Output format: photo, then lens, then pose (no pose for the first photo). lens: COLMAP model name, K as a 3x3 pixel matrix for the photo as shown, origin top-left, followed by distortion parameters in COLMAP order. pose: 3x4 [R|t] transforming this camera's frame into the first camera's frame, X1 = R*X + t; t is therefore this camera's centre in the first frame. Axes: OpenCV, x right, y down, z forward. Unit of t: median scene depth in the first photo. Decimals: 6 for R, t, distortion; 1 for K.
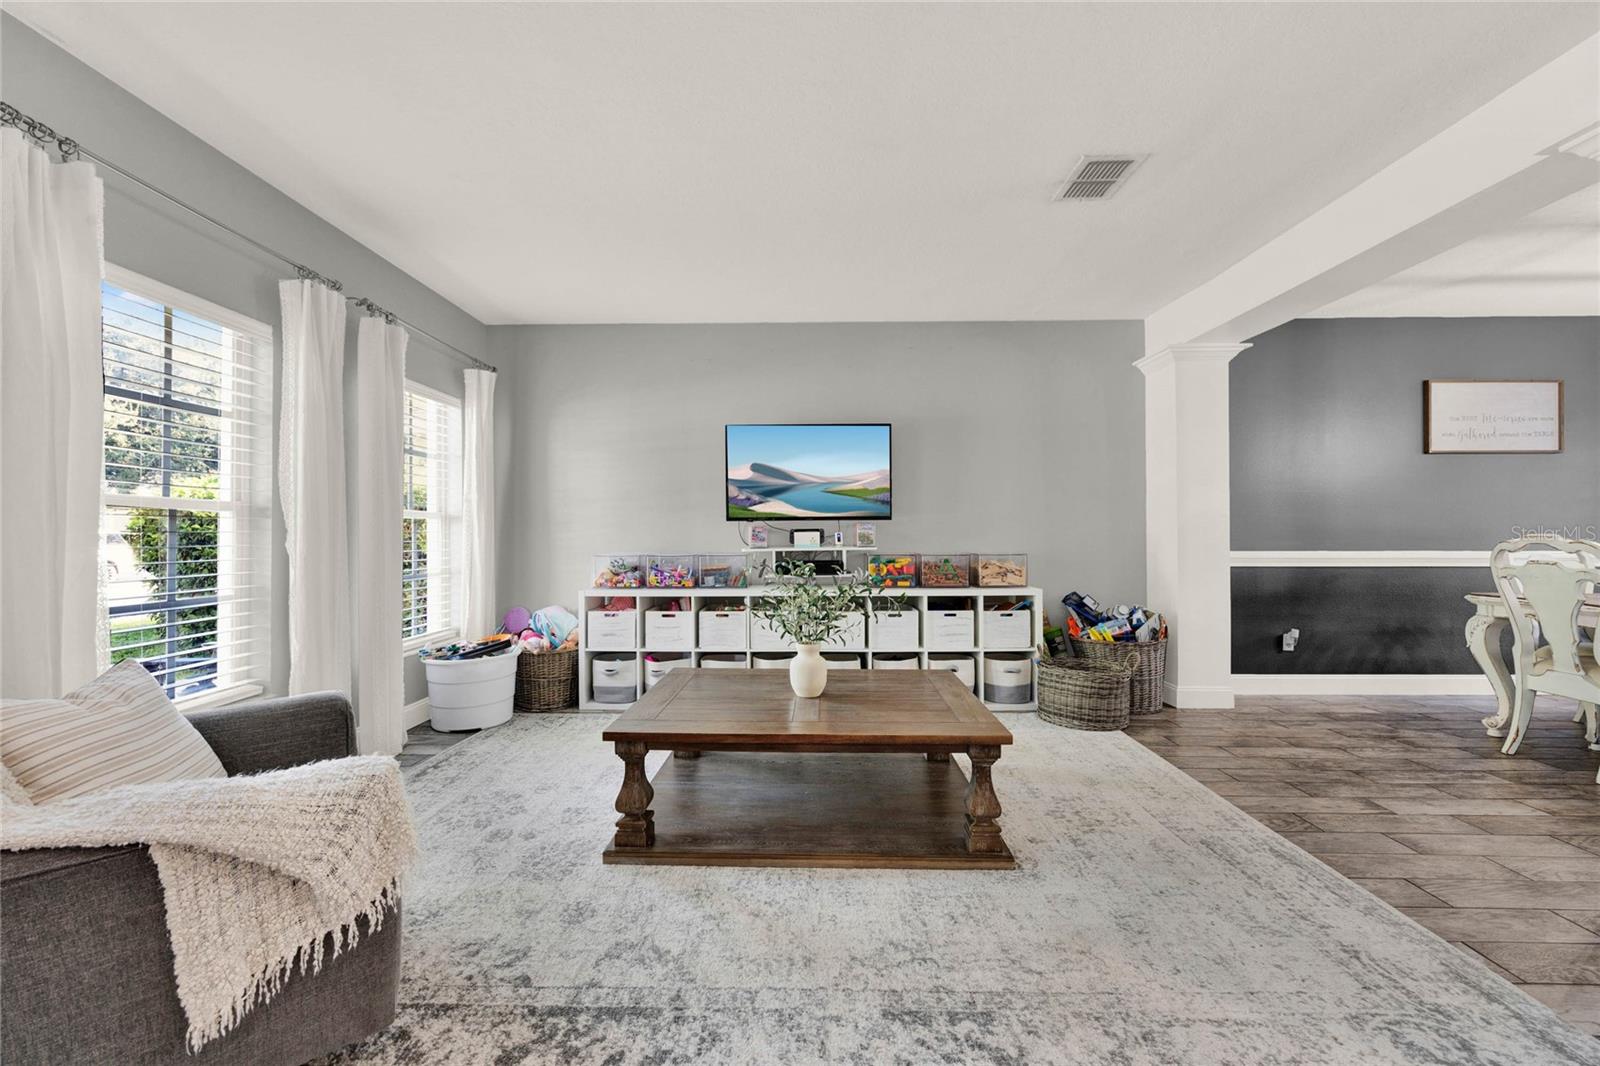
lens RADIAL K [[619.9, 0, 795.9], [0, 619.9, 533.3], [0, 0, 1]] dist [-0.005570, 0.000728]
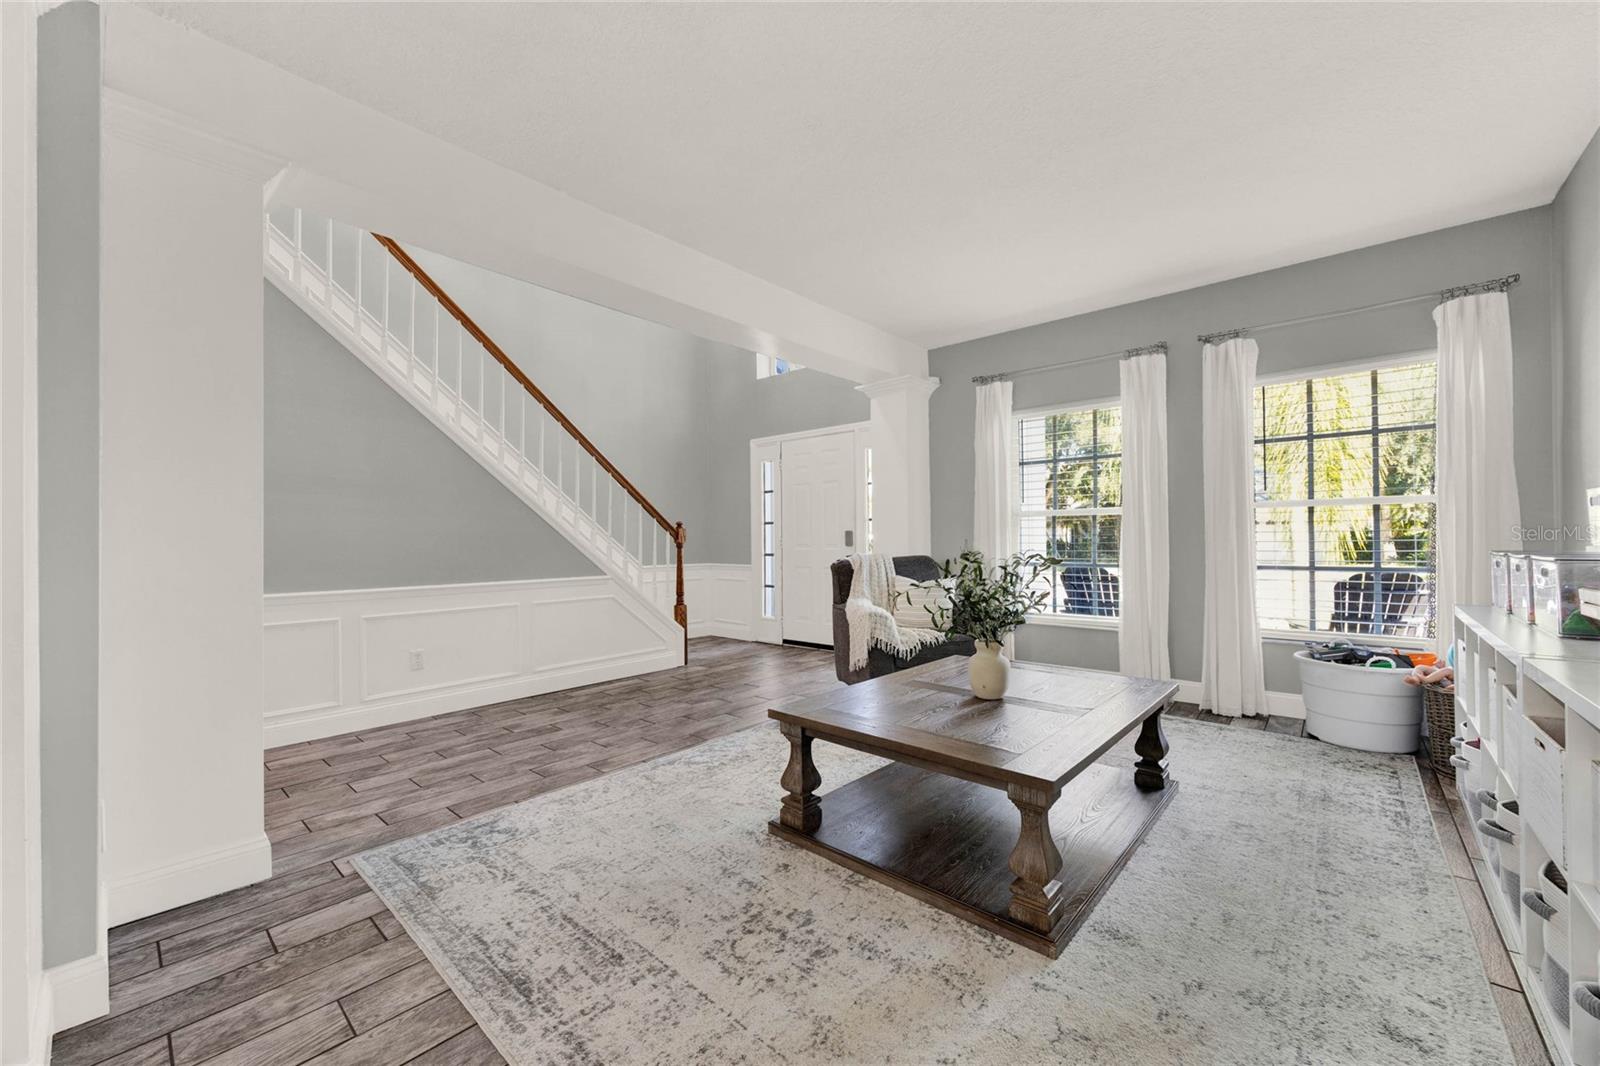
lens RADIAL K [[619.9, 0, 792.0], [0, 619.9, 545.2], [0, 0, 1]] dist [-0.005570, 0.000728]
pose [[-0.652268, 0.014827, -0.757843, 0.662256], [0.011505, 0.999887, 0.009661, 0.017178], [0.757901, -0.002417, -0.652365, 1.009175]]
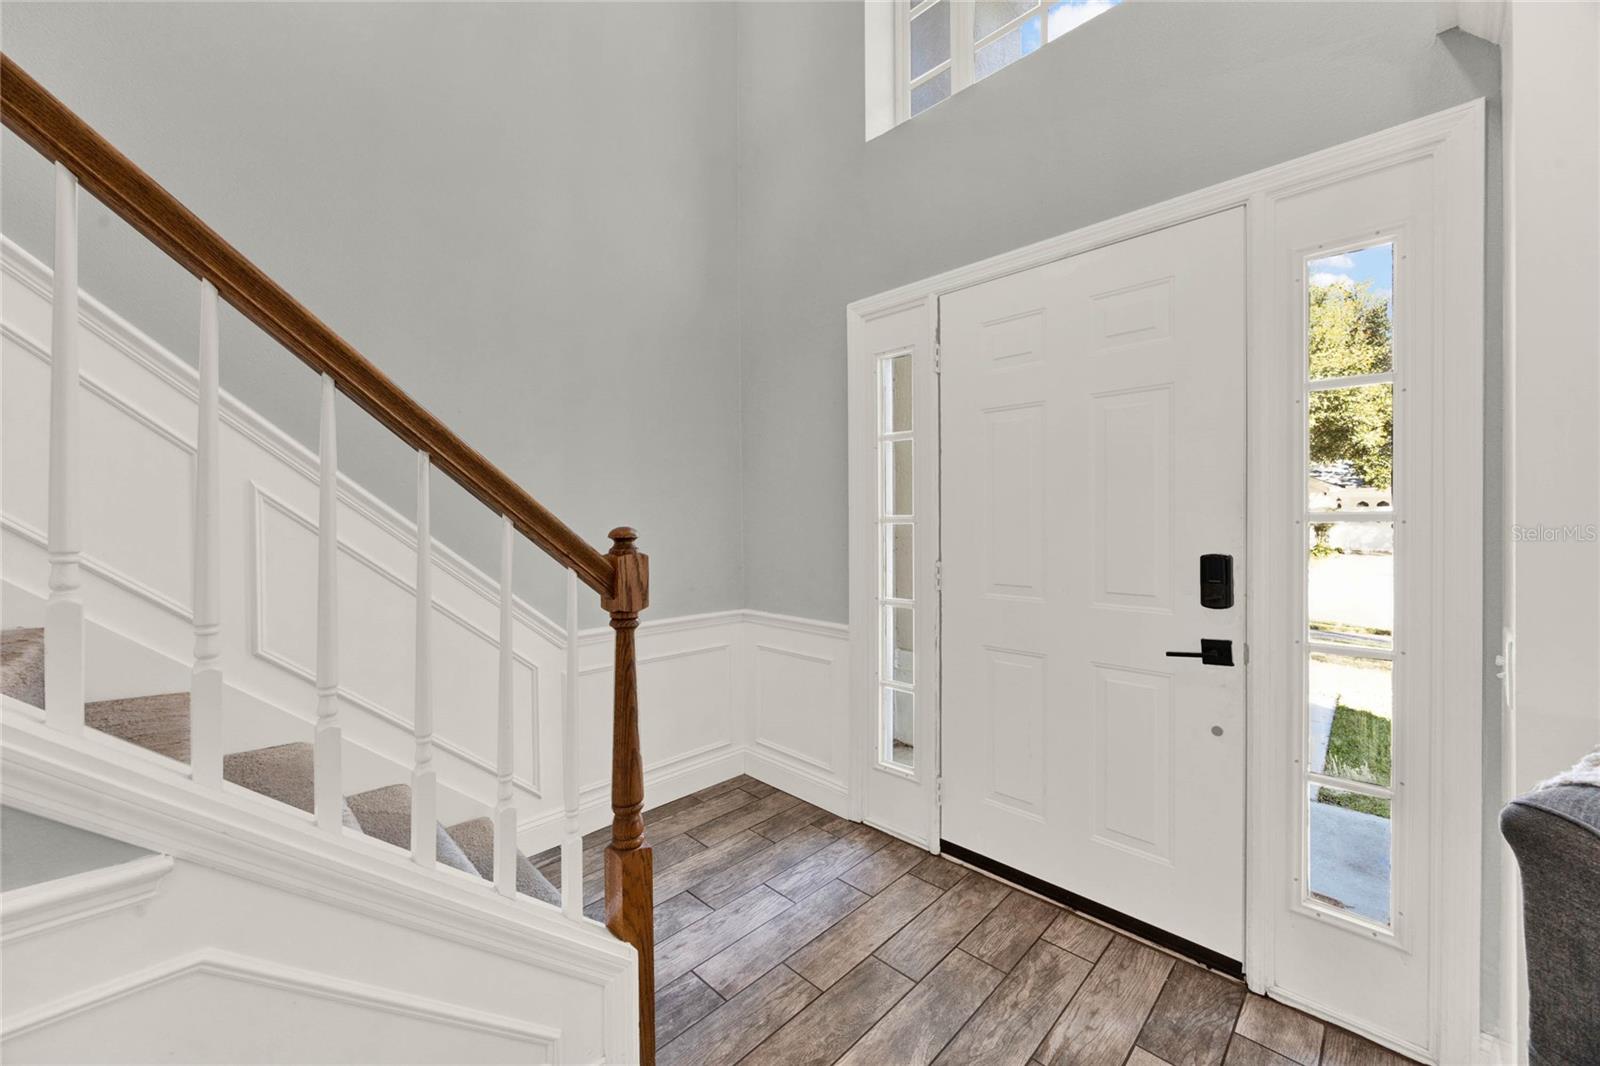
lens RADIAL K [[619.9, 0, 789.7], [0, 619.9, 524.7], [0, 0, 1]] dist [-0.005570, 0.000728]
pose [[-0.690736, 0.011363, -0.723018, -0.091703], [0.008669, 0.999935, 0.007432, -0.032139], [0.723055, -0.001134, -0.690789, 0.163688]]
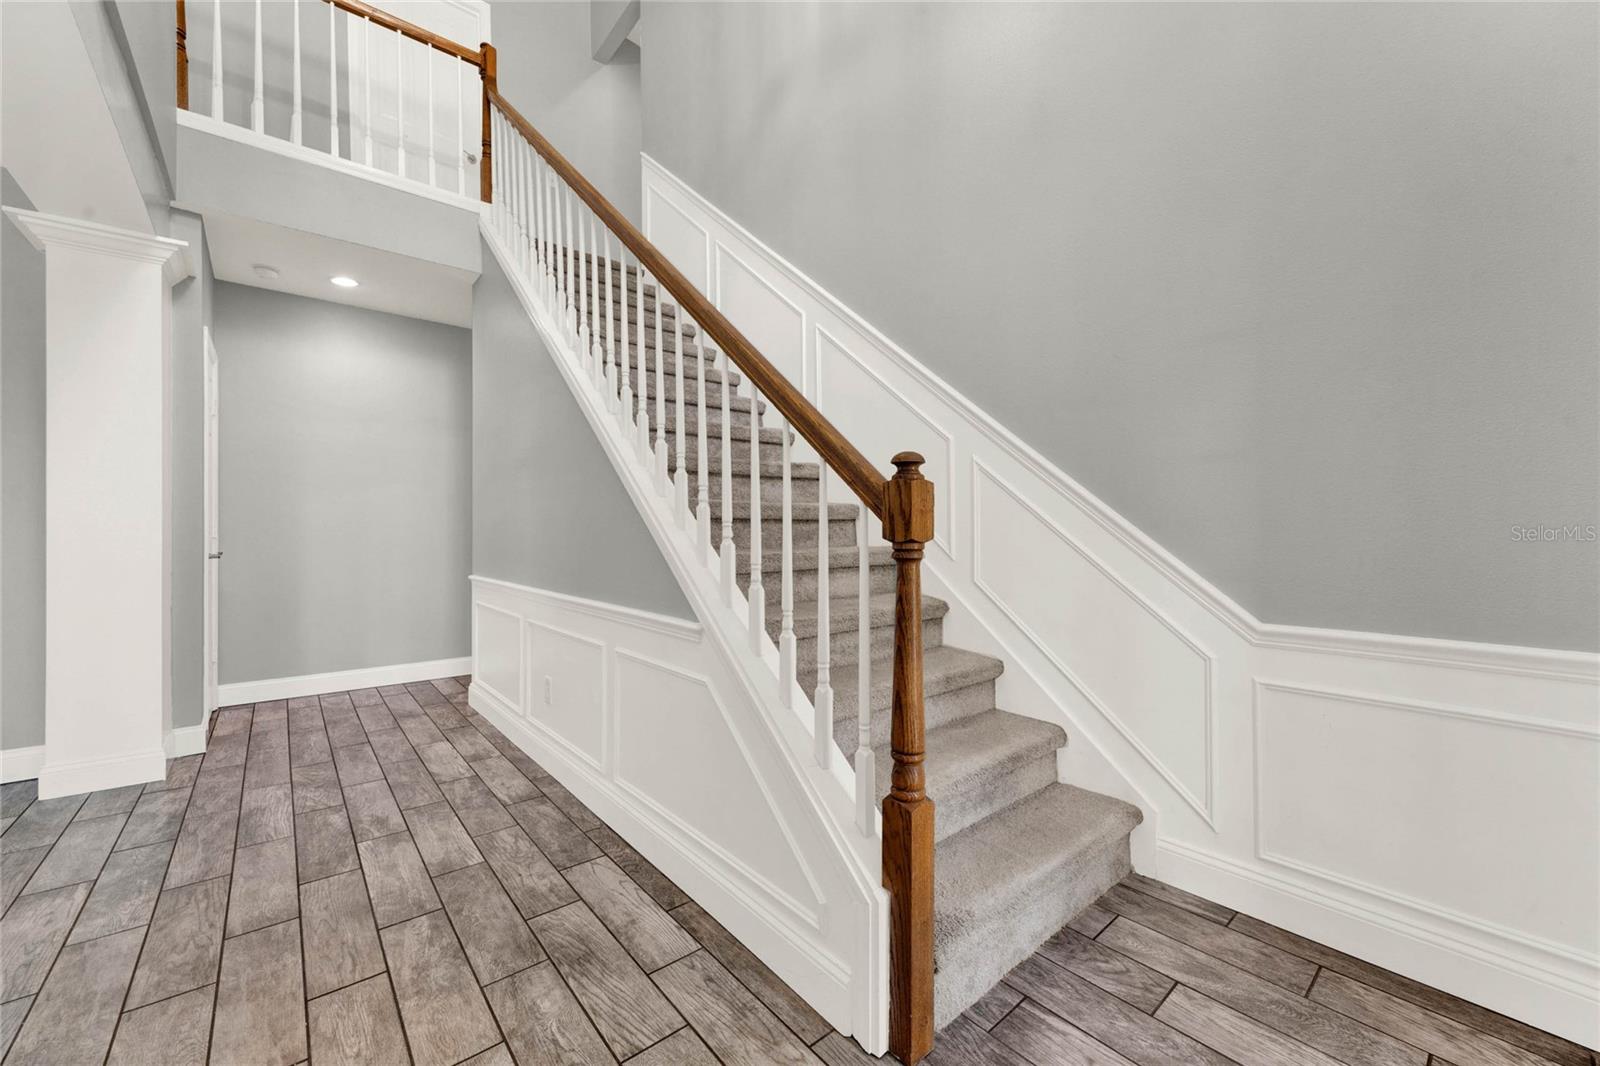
lens RADIAL K [[619.9, 0, 794.2], [0, 619.9, 541.3], [0, 0, 1]] dist [-0.005570, 0.000728]
pose [[-0.656735, -0.003993, 0.754111, -0.528697], [0.002131, 0.999972, 0.007150, 0.021109], [-0.754118, 0.006303, -0.656708, 0.102717]]
